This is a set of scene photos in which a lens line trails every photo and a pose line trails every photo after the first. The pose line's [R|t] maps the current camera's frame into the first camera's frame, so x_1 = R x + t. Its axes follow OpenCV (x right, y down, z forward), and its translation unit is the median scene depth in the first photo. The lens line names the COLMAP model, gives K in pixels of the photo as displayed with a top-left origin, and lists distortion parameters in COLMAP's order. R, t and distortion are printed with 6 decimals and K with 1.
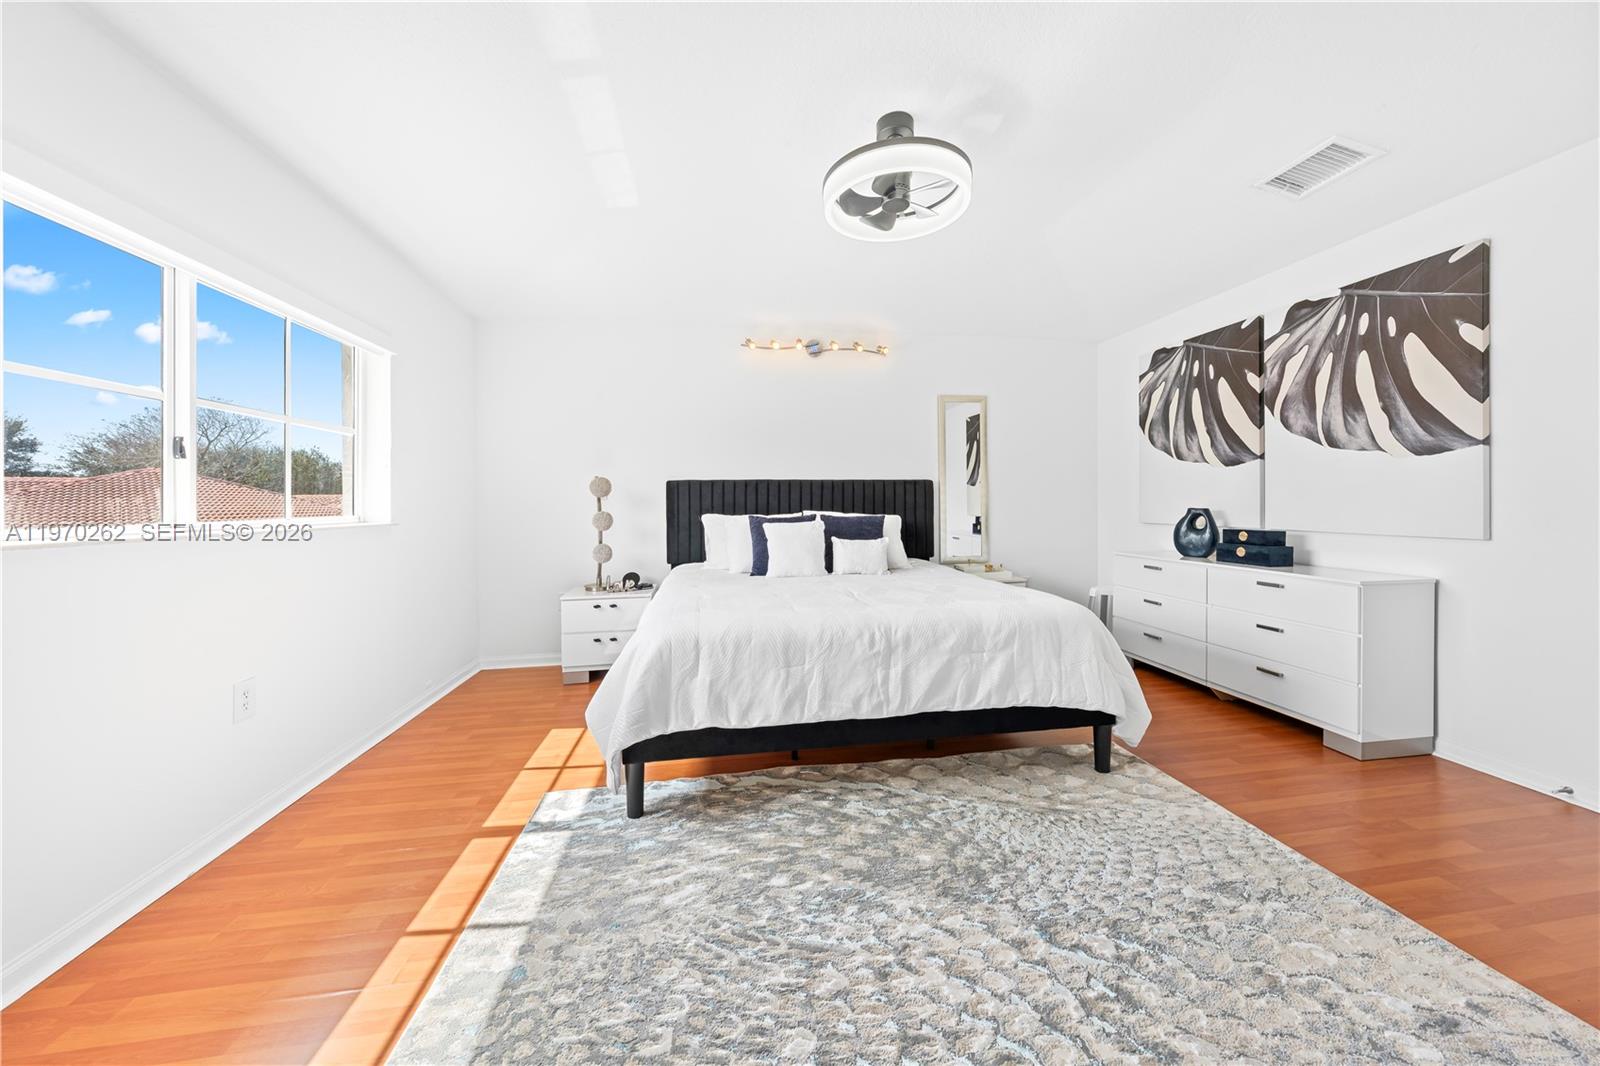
lens RADIAL K [[555.5, 0, 802.1], [0, 555.5, 506.7], [0, 0, 1]] dist [-0.002155, -0.000075]
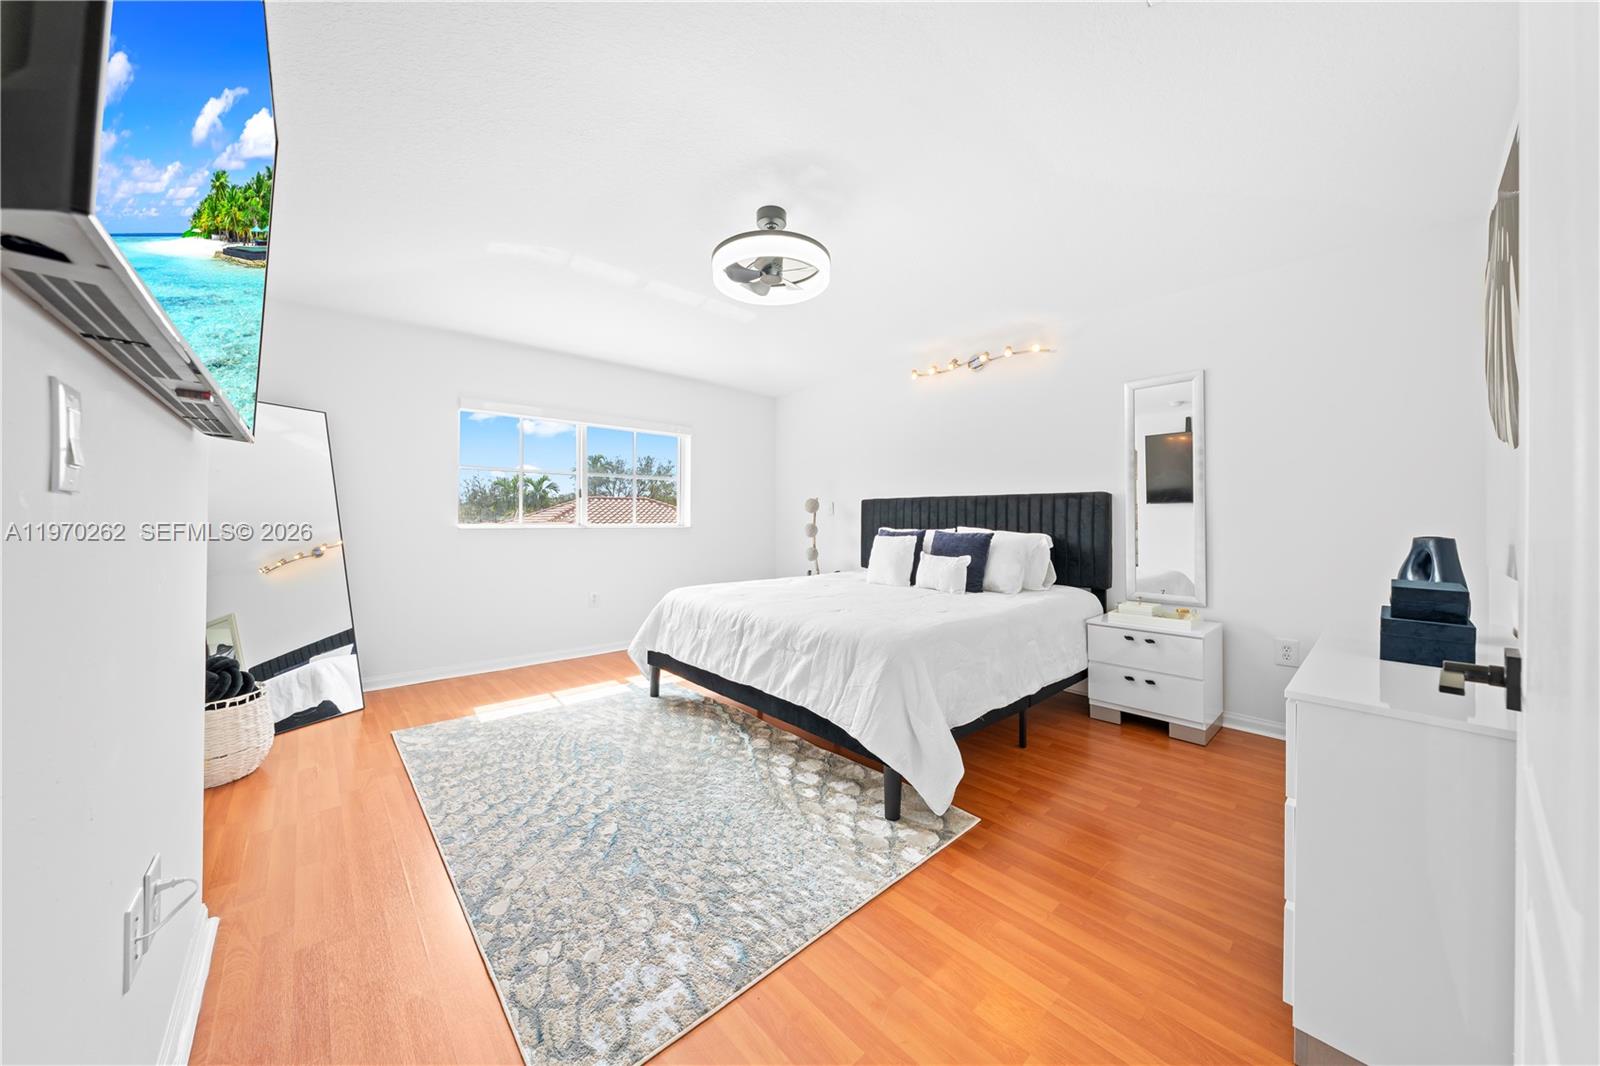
lens RADIAL K [[543.3, 0, 800.5], [0, 543.3, 512.5], [0, 0, 1]] dist [-0.000019, 0.000017]
pose [[0.547830, 0.001645, -0.836588, 0.980539], [-0.015776, 0.999841, -0.008365, -0.008676], [0.836441, 0.017781, 0.547769, 0.314242]]
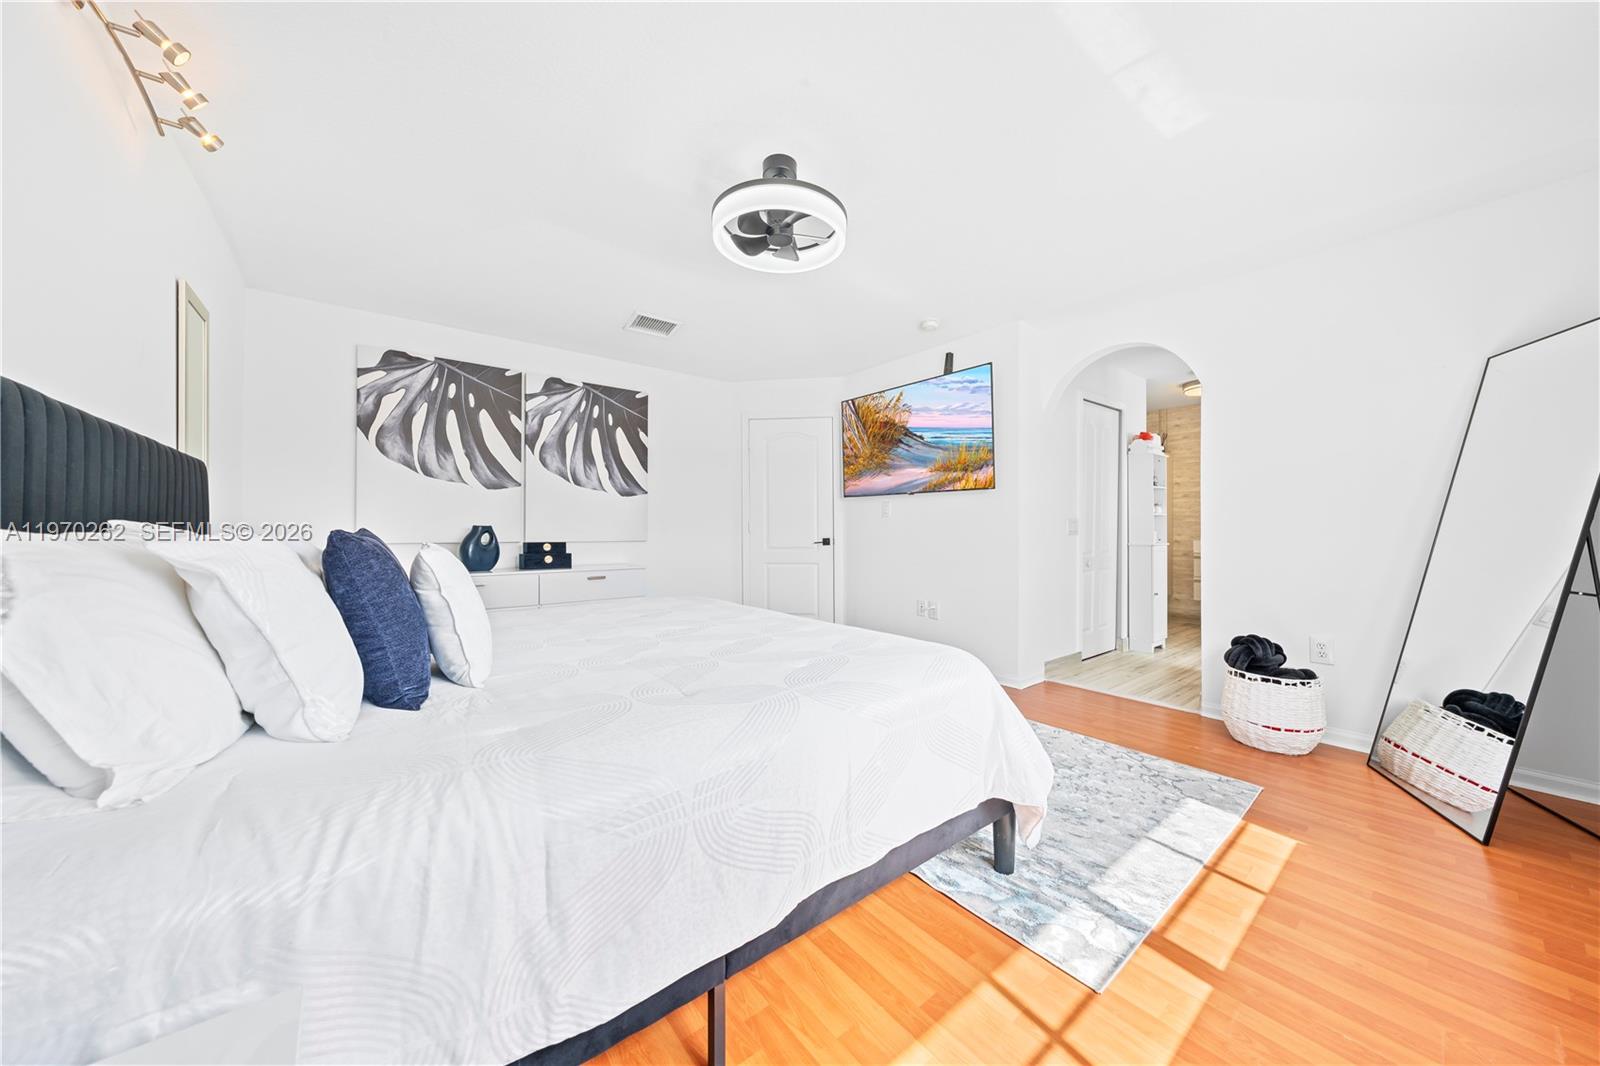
lens RADIAL K [[543.5, 0, 796.9], [0, 543.5, 531.2], [0, 0, 1]] dist [-0.000939, 0.000040]
pose [[-0.490138, -0.000156, 0.871645, -0.614220], [0.006642, 0.999970, 0.003914, 0.016143], [-0.871620, 0.007708, -0.490122, 1.185910]]
